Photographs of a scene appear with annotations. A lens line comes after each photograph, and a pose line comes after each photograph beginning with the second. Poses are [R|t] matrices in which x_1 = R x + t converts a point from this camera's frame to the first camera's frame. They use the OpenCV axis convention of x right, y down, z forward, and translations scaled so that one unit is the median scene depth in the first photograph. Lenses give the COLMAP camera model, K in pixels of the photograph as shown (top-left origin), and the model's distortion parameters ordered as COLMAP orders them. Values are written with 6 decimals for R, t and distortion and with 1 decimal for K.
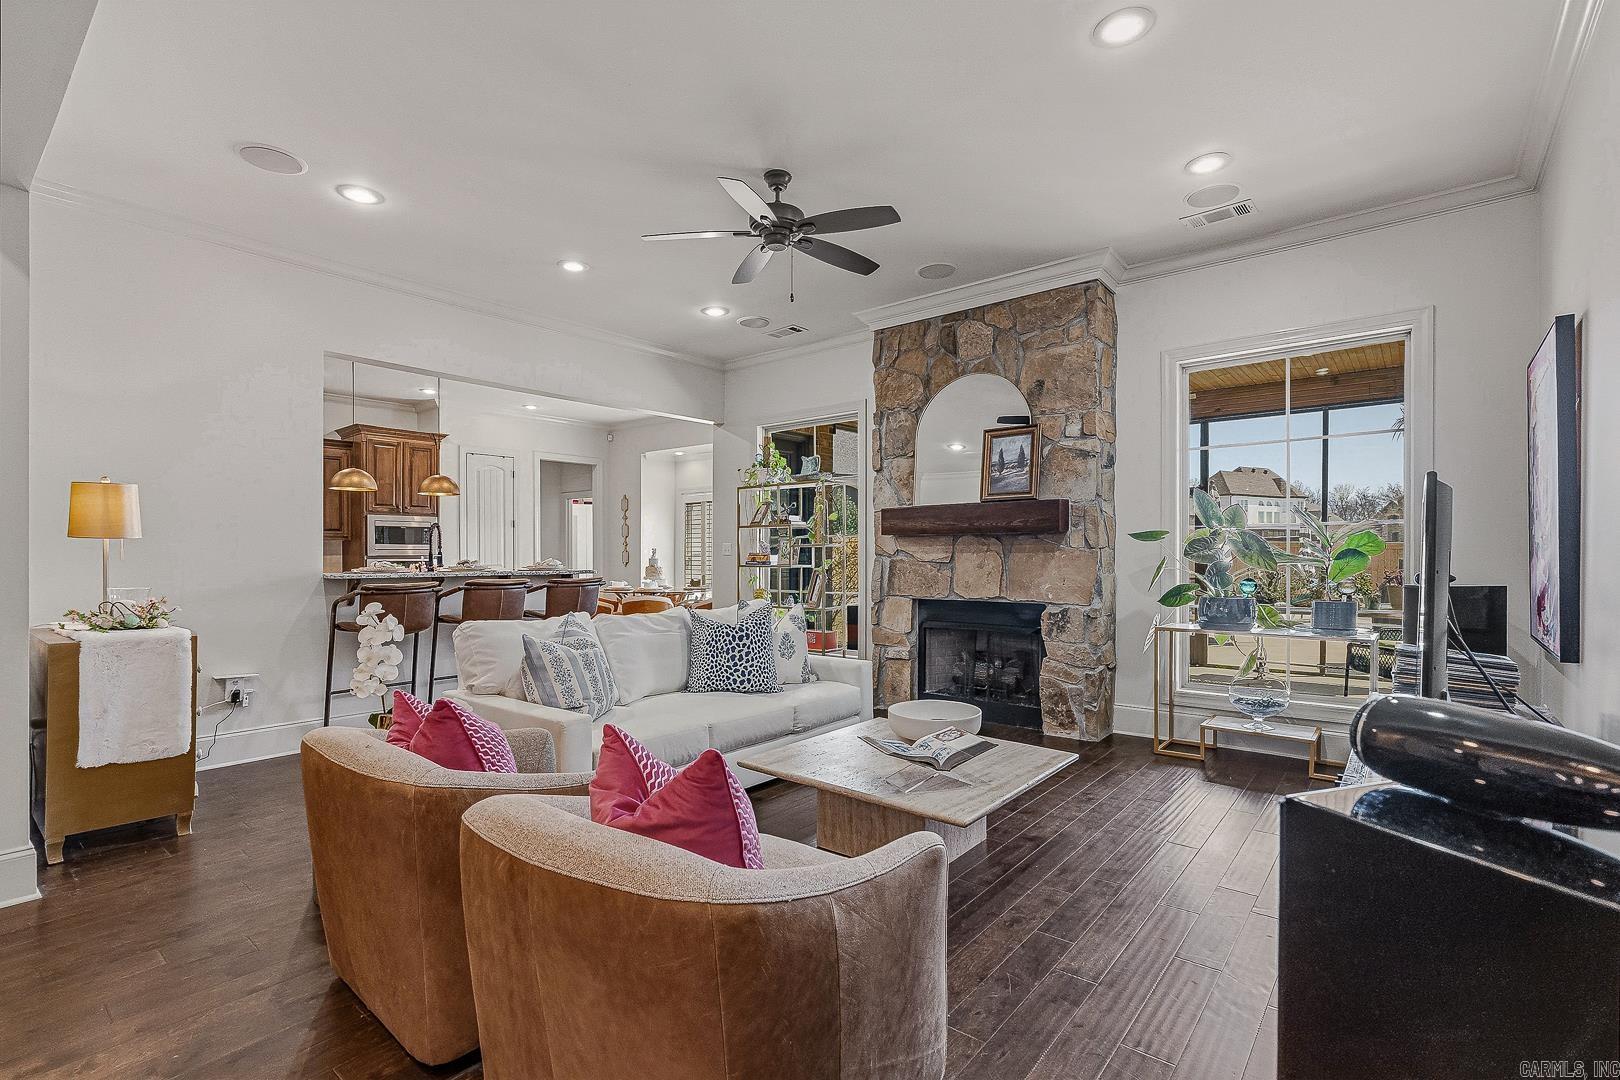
lens RADIAL K [[737.7, 0, 816.6], [0, 737.7, 550.8], [0, 0, 1]] dist [-0.004253, -0.000260]
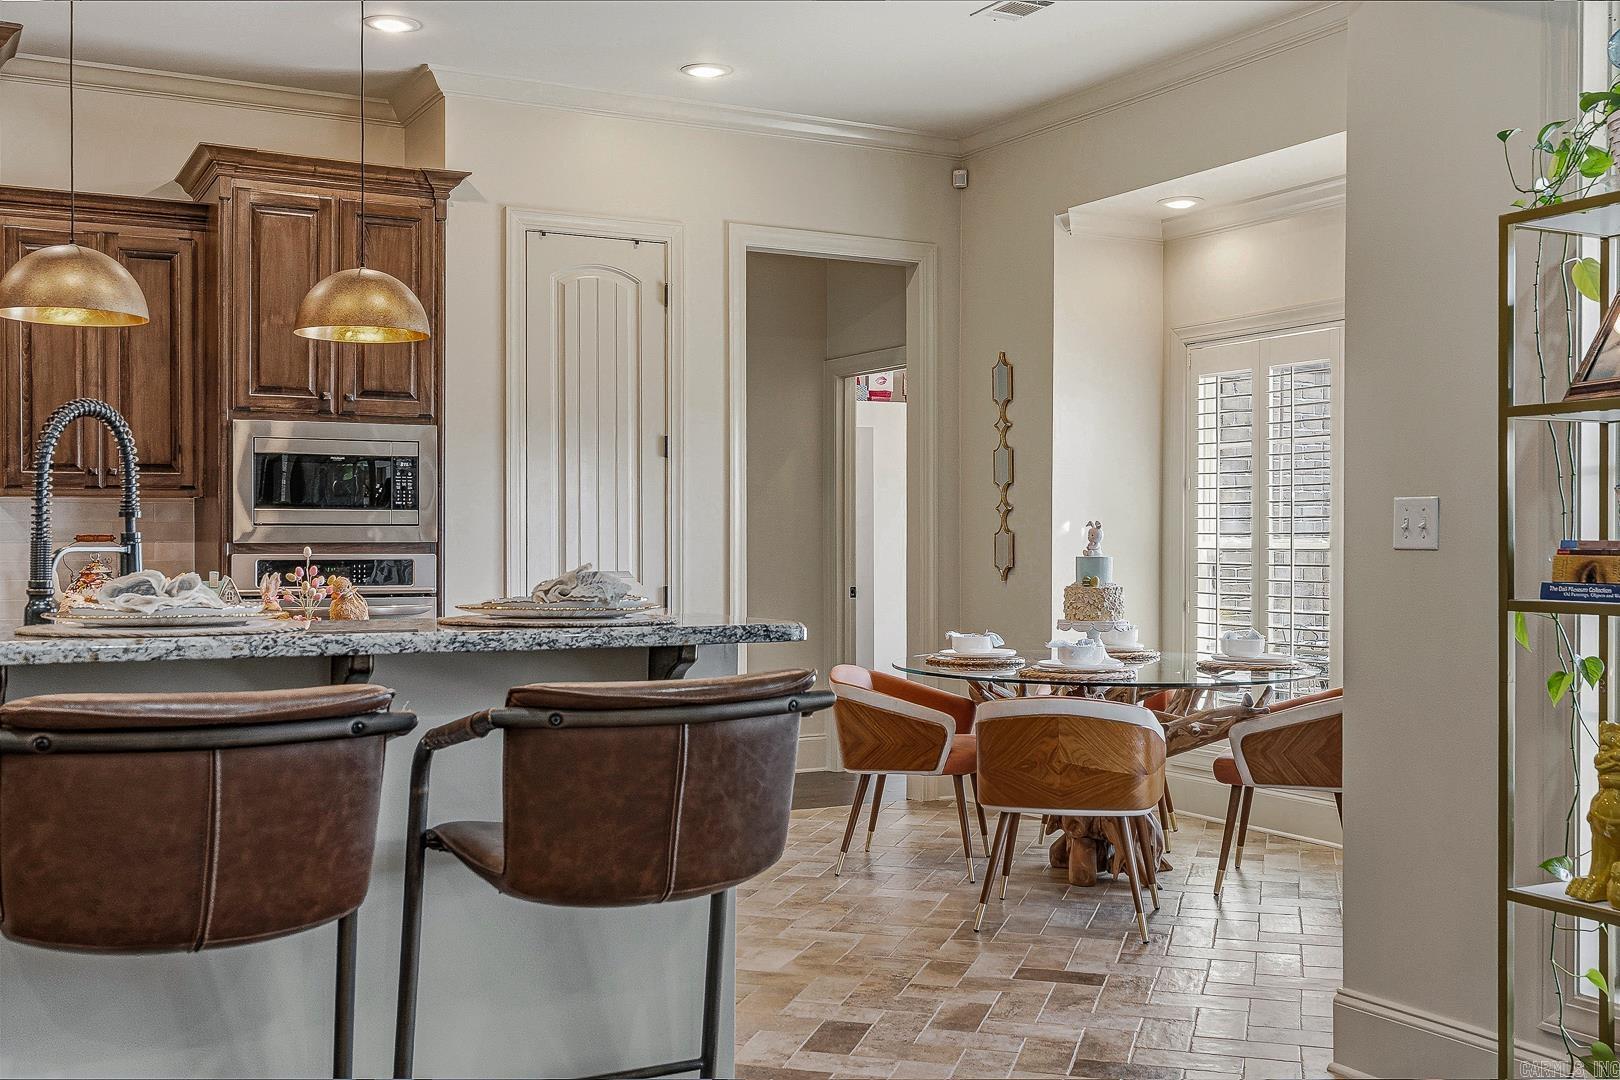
lens RADIAL K [[1678.8, 0, 810.9], [0, 1678.8, 541.3], [0, 0, 1]] dist [-0.023753, 0.000000]
pose [[0.926950, 0.004533, -0.375157, -0.081717], [-0.003037, 0.999985, 0.004581, 0.001175], [0.375172, -0.003107, 0.926950, 0.371092]]
